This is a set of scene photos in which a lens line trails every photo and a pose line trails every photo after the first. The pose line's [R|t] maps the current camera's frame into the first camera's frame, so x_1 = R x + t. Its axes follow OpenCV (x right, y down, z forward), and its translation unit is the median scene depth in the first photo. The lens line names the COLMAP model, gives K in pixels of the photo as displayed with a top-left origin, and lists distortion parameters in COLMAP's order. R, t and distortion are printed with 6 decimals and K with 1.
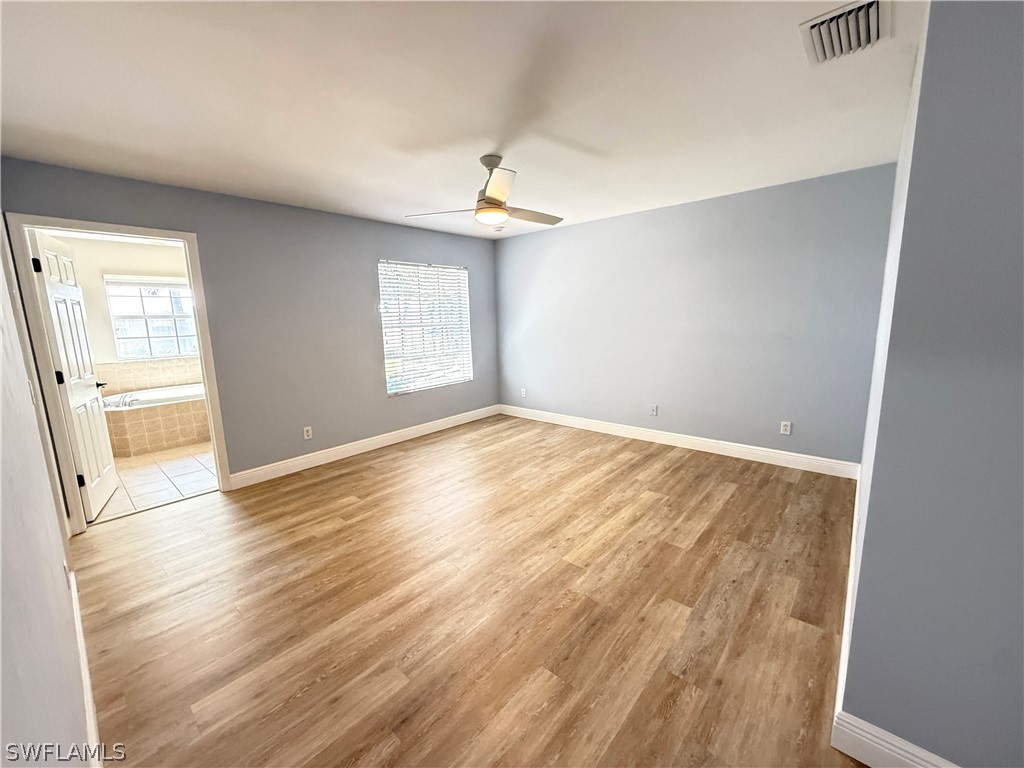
lens RADIAL K [[409.7, 0, 509.4], [0, 409.7, 384.2], [0, 0, 1]] dist [-0.001706, 0.000433]
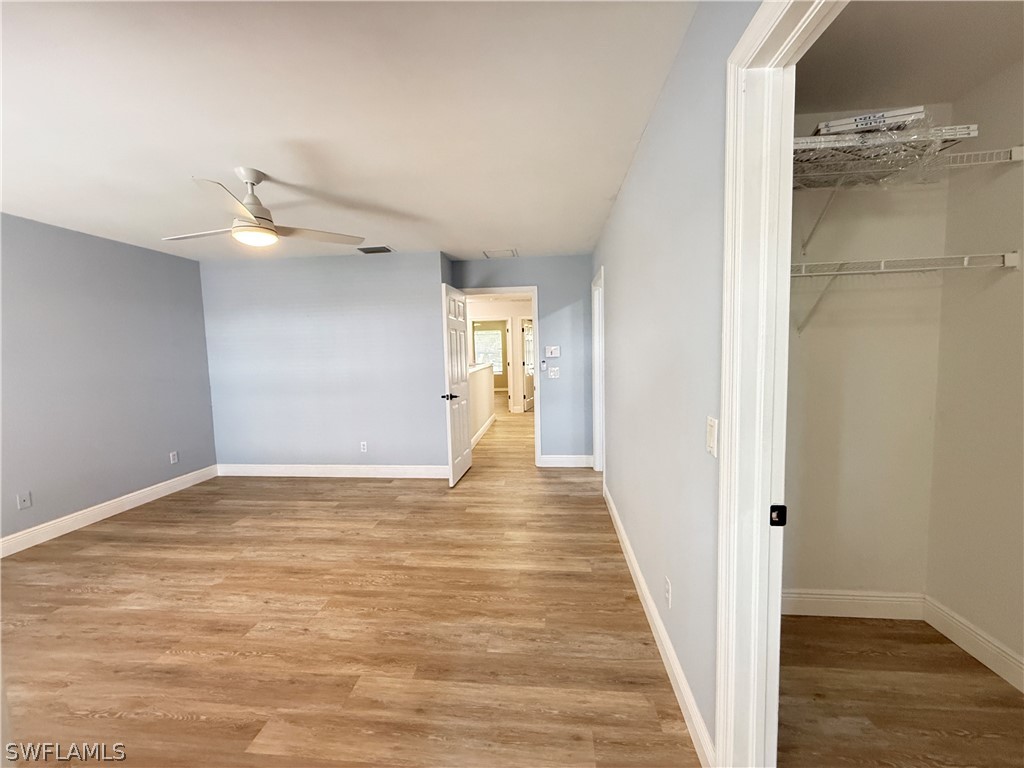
lens RADIAL K [[409.7, 0, 509.4], [0, 409.7, 384.2], [0, 0, 1]] dist [-0.001706, 0.000433]
pose [[-0.585194, -0.027911, 0.810413, -0.959515], [0.170528, 0.972822, 0.156642, -0.134347], [-0.792760, 0.229864, -0.564530, 1.018268]]
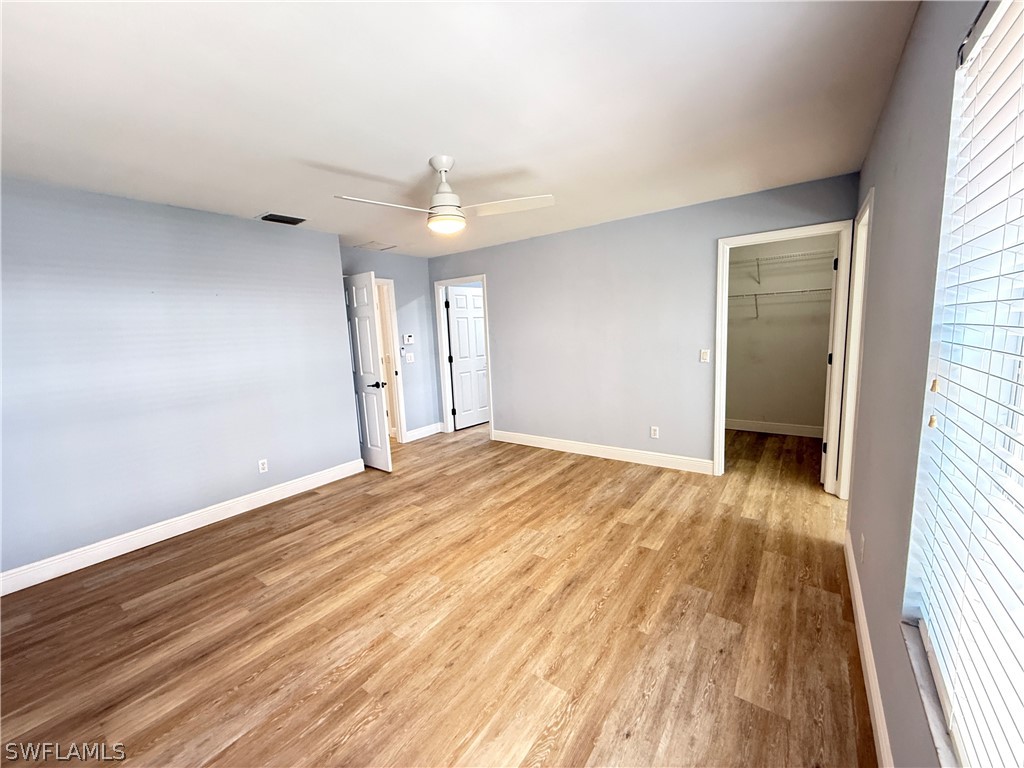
lens RADIAL K [[409.7, 0, 509.4], [0, 409.7, 384.2], [0, 0, 1]] dist [-0.001706, 0.000433]
pose [[-0.993135, 0.083087, -0.082340, -0.067829], [0.054906, 0.952655, 0.299054, -0.302174], [0.103289, 0.292480, -0.950677, 1.763438]]
